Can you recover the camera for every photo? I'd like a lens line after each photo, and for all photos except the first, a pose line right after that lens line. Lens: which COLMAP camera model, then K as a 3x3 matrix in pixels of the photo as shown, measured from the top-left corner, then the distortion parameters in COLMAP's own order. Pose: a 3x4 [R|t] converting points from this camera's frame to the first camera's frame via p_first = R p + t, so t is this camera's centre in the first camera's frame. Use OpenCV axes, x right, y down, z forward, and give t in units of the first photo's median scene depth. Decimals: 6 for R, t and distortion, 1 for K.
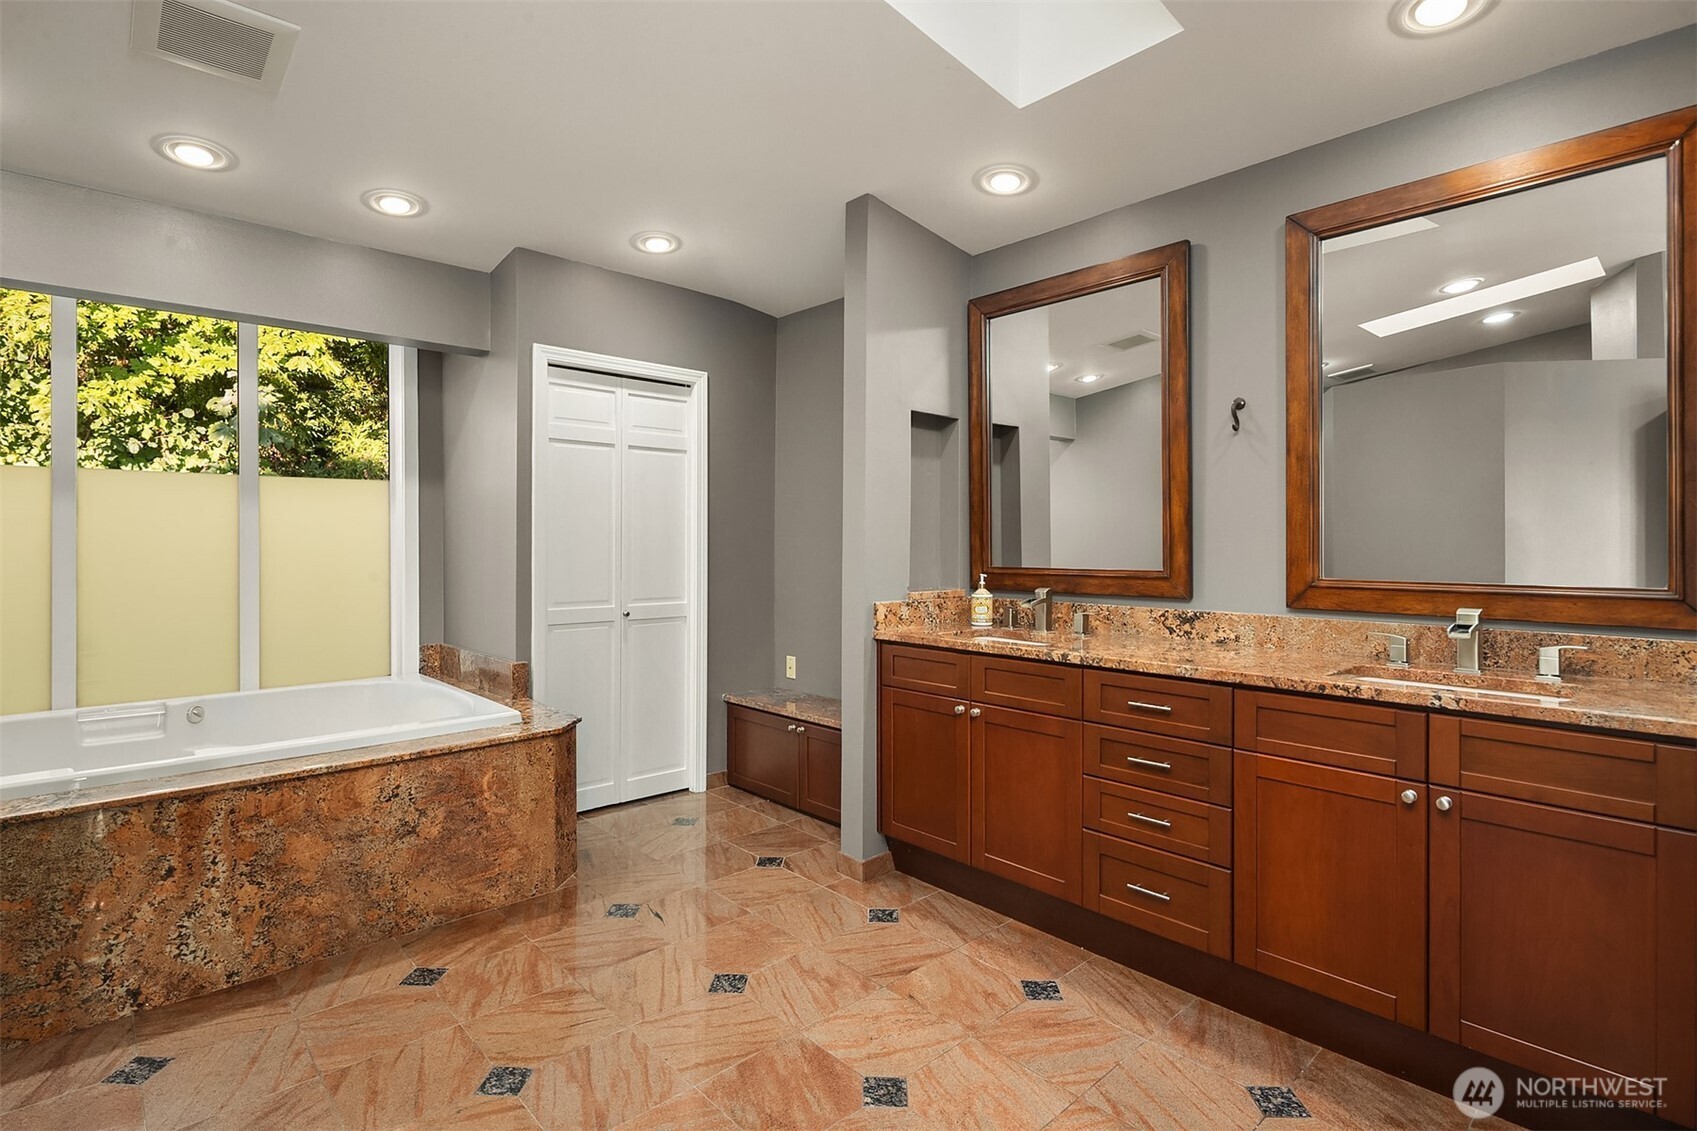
lens RADIAL K [[812.8, 0, 848.8], [0, 812.8, 514.8], [0, 0, 1]] dist [0.005976, -0.005786]
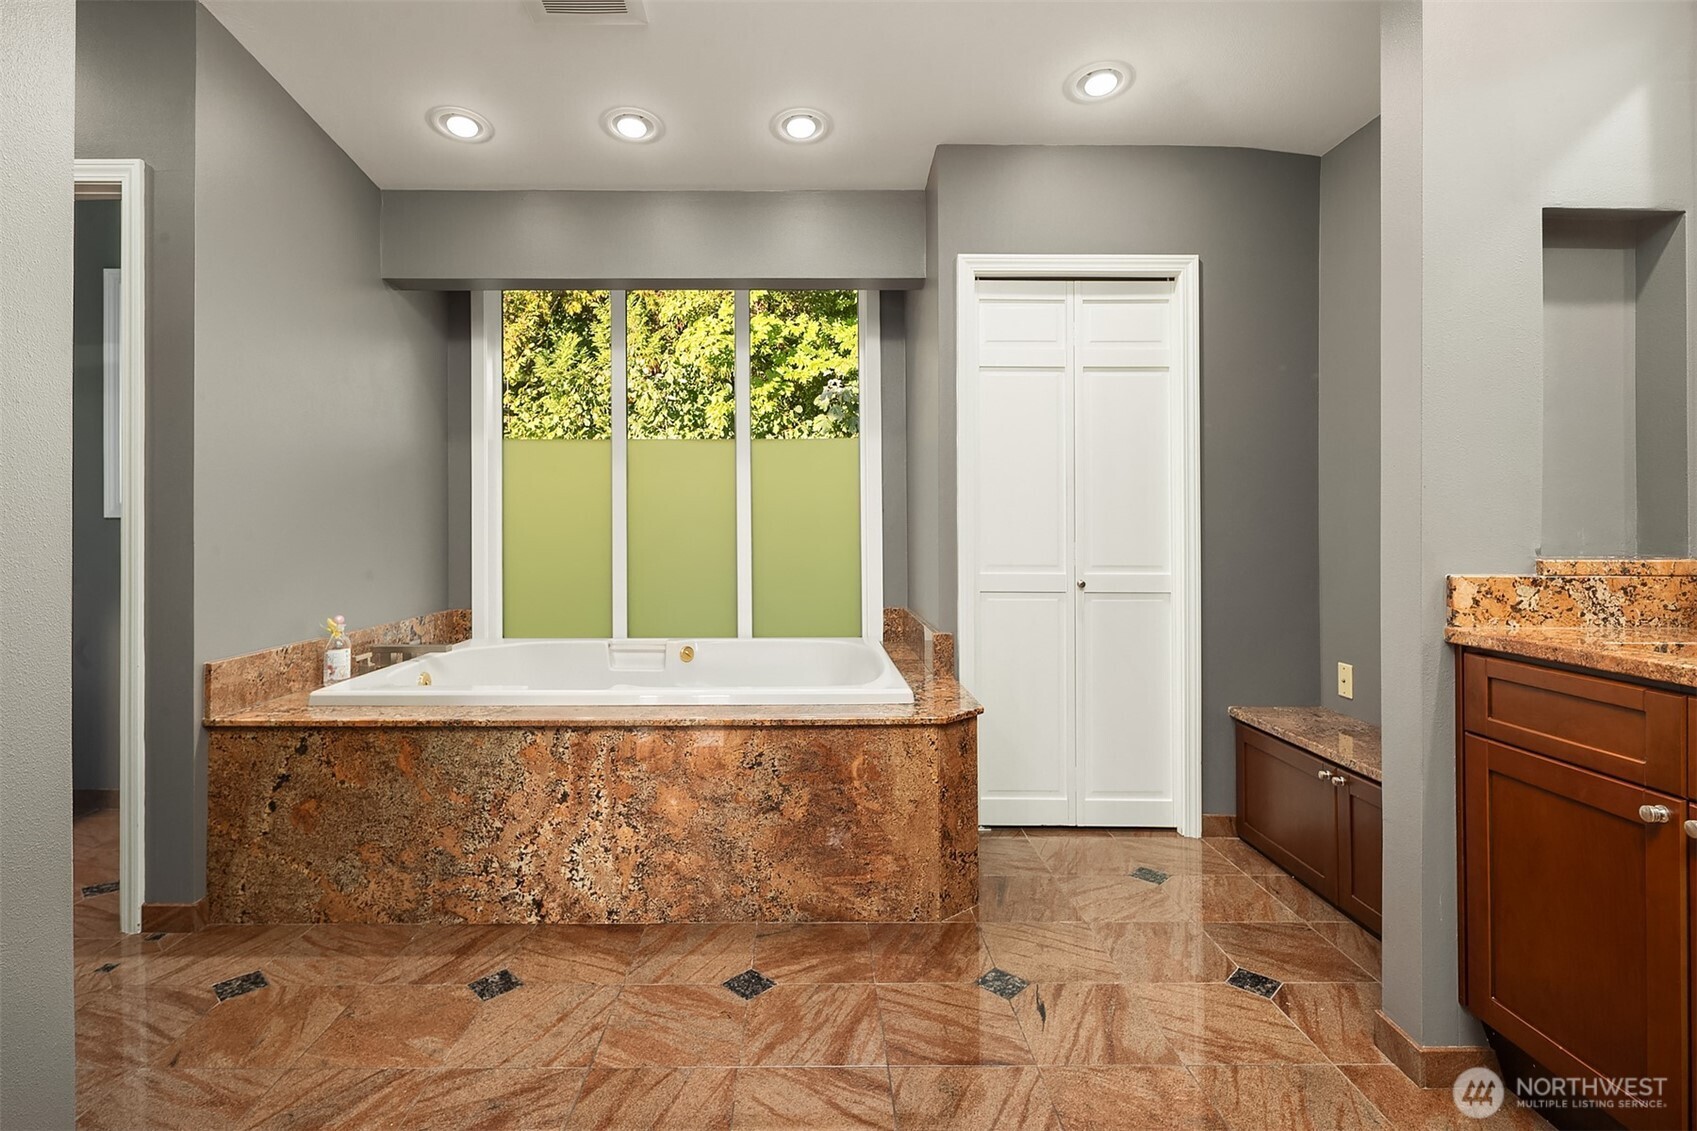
lens RADIAL K [[812.8, 0, 848.8], [0, 812.8, 514.8], [0, 0, 1]] dist [0.005976, -0.005786]
pose [[0.740599, -0.013185, -0.671817, 0.113392], [0.022772, 0.999726, 0.005483, 0.063902], [0.671561, -0.019360, 0.740696, 0.383009]]
